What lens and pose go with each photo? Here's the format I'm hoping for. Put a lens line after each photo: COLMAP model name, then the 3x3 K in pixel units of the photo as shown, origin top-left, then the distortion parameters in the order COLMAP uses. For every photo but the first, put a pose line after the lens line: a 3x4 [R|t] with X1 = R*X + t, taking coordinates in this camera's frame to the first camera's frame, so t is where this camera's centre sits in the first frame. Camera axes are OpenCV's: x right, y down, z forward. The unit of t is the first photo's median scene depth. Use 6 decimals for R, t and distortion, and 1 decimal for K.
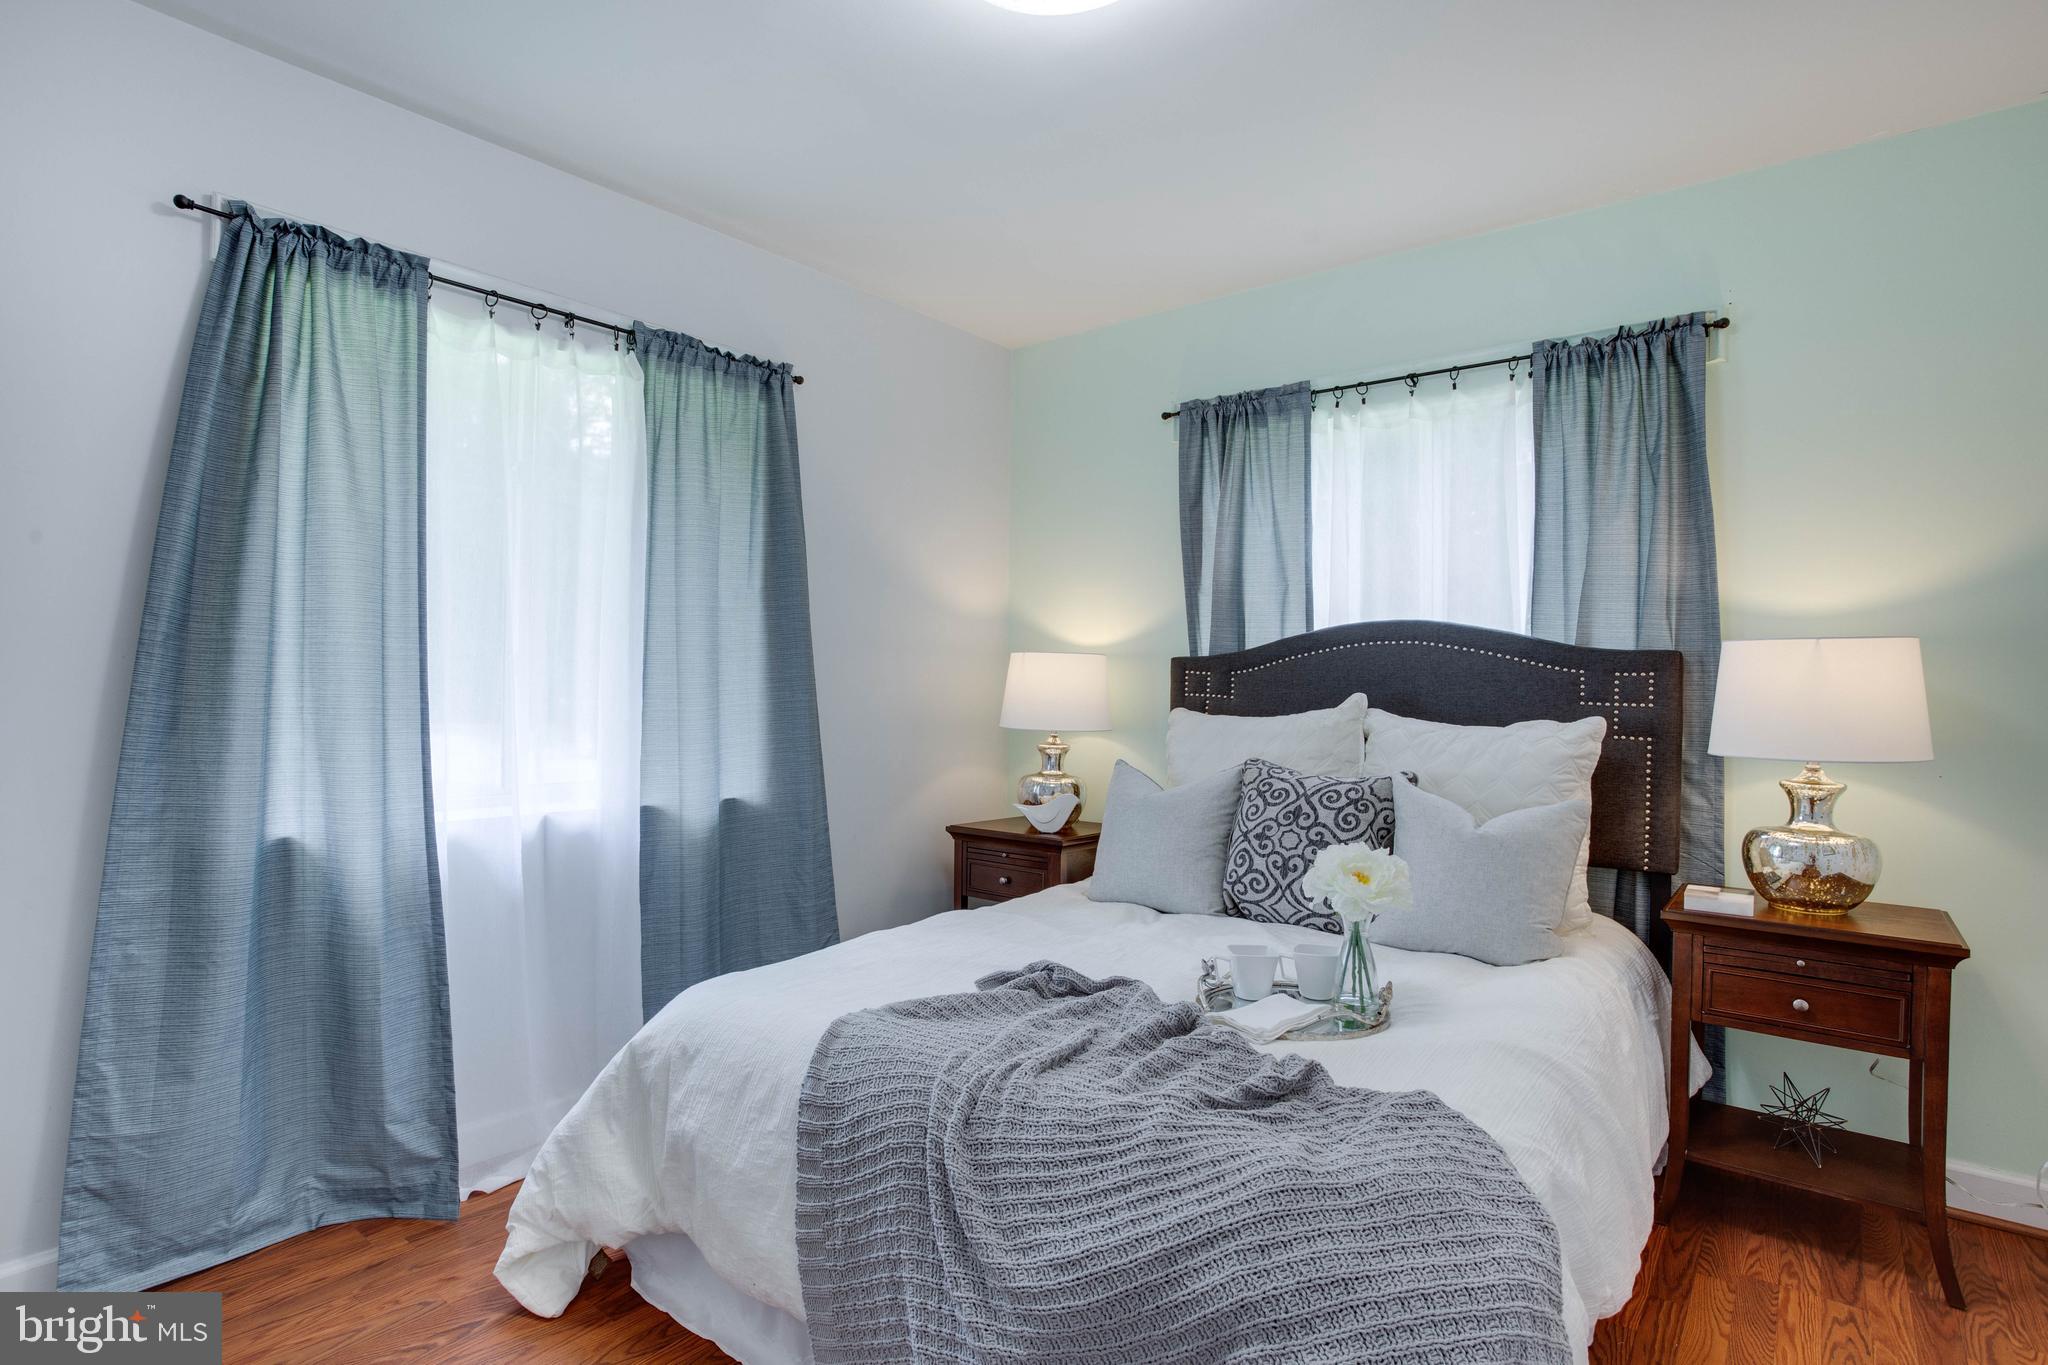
lens RADIAL K [[1101.3, 0, 1022.4], [0, 1101.3, 672.0], [0, 0, 1]] dist [0.034408, -0.000062]
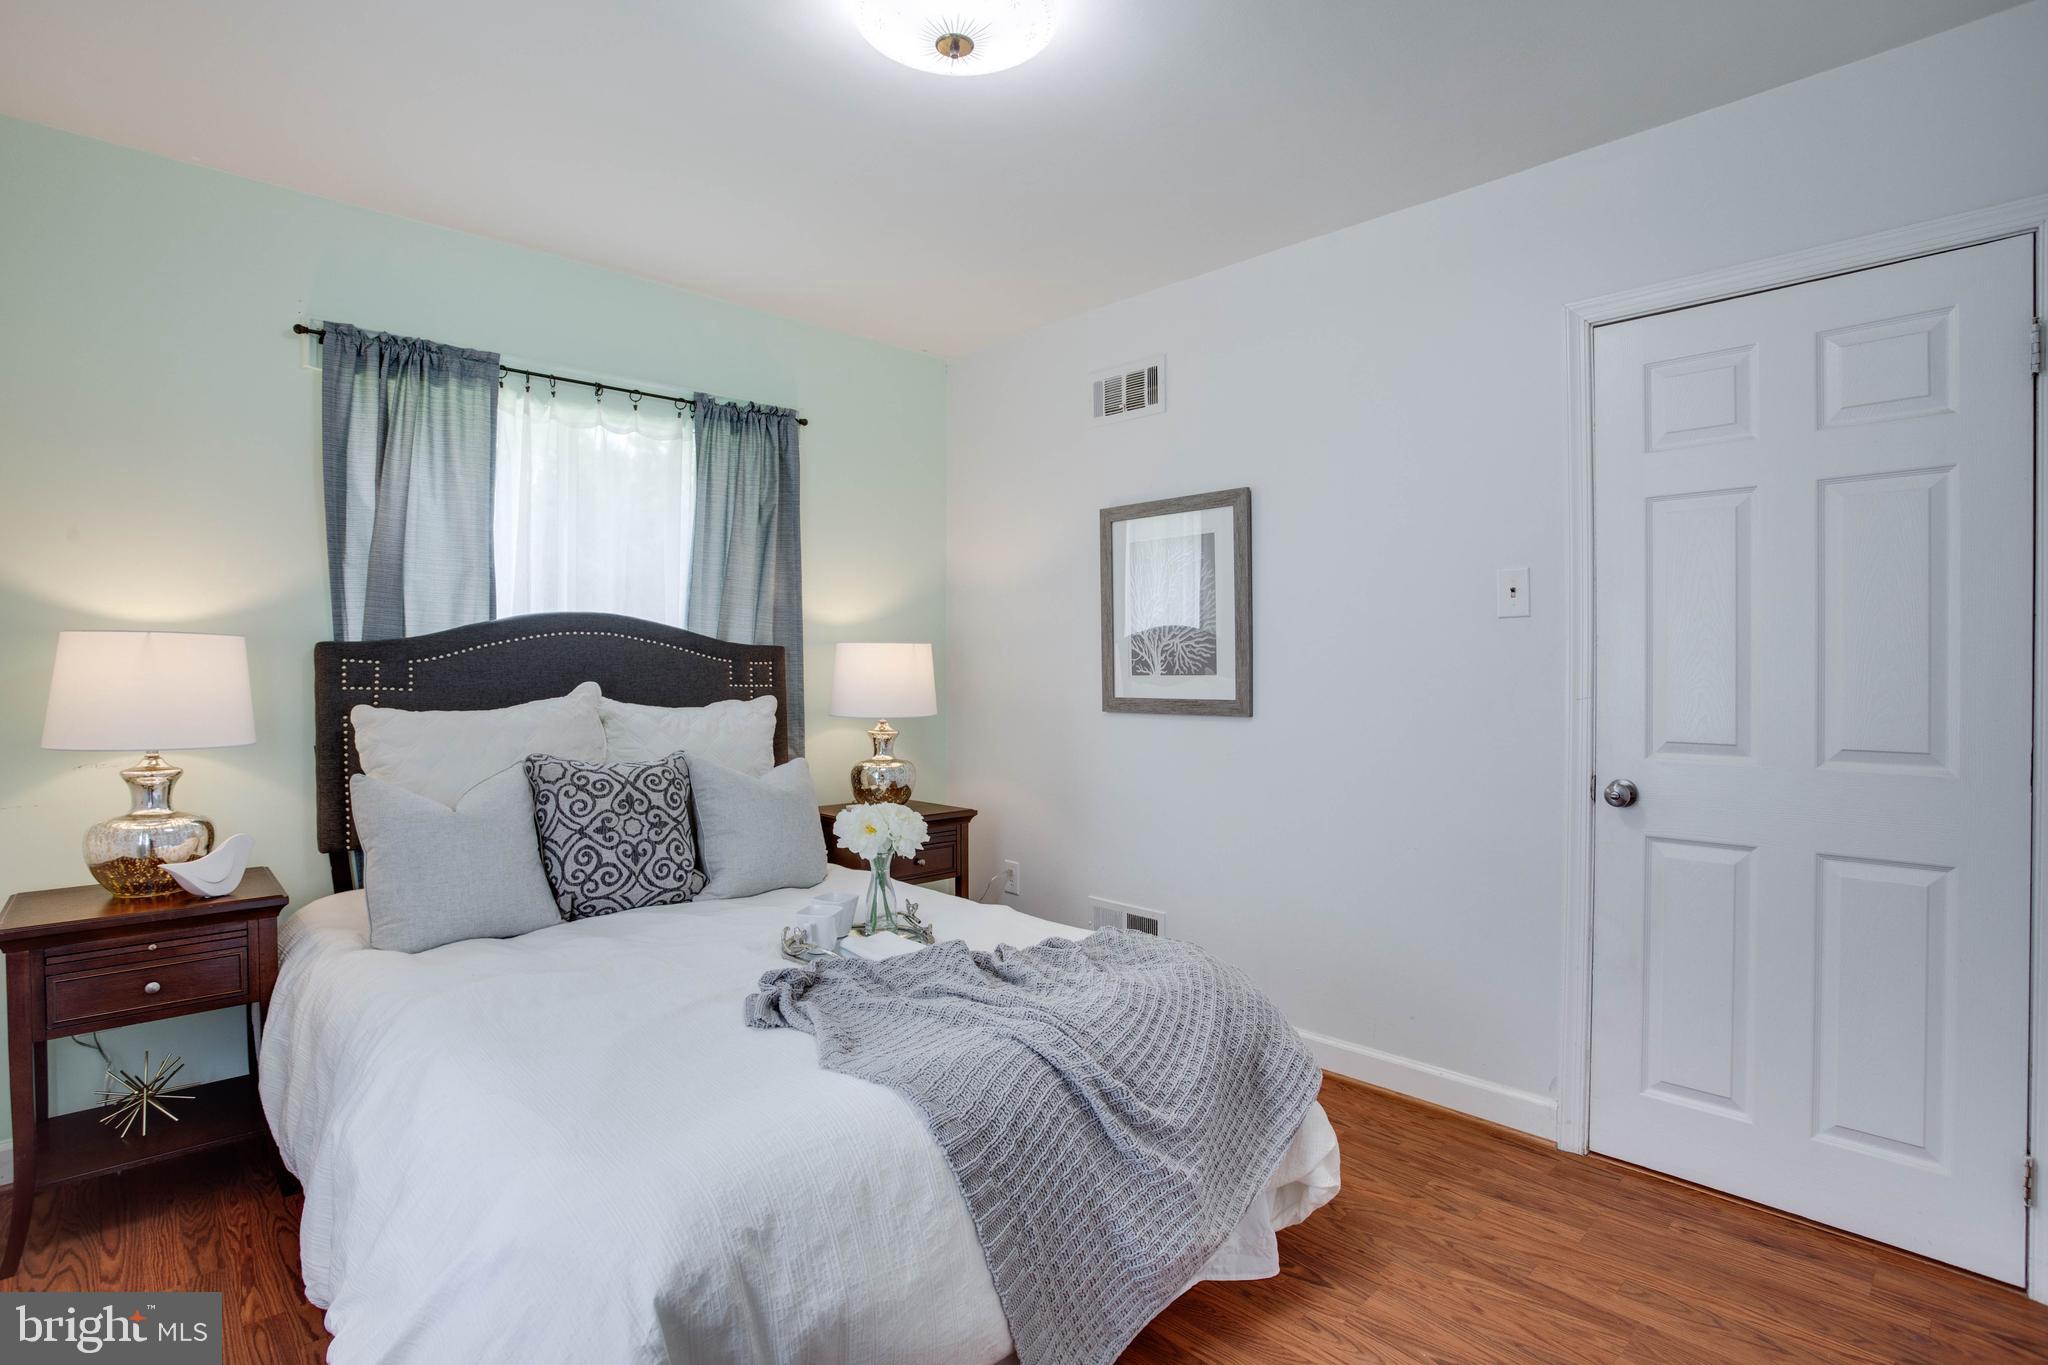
lens RADIAL K [[993.1, 0, 1021.0], [0, 993.1, 682.6], [0, 0, 1]] dist [-0.023158, 0.000150]
pose [[0.173451, -0.021790, 0.984601, -0.581670], [-0.004888, 0.999724, 0.022986, -0.003873], [-0.984830, -0.008799, 0.173297, 0.480615]]
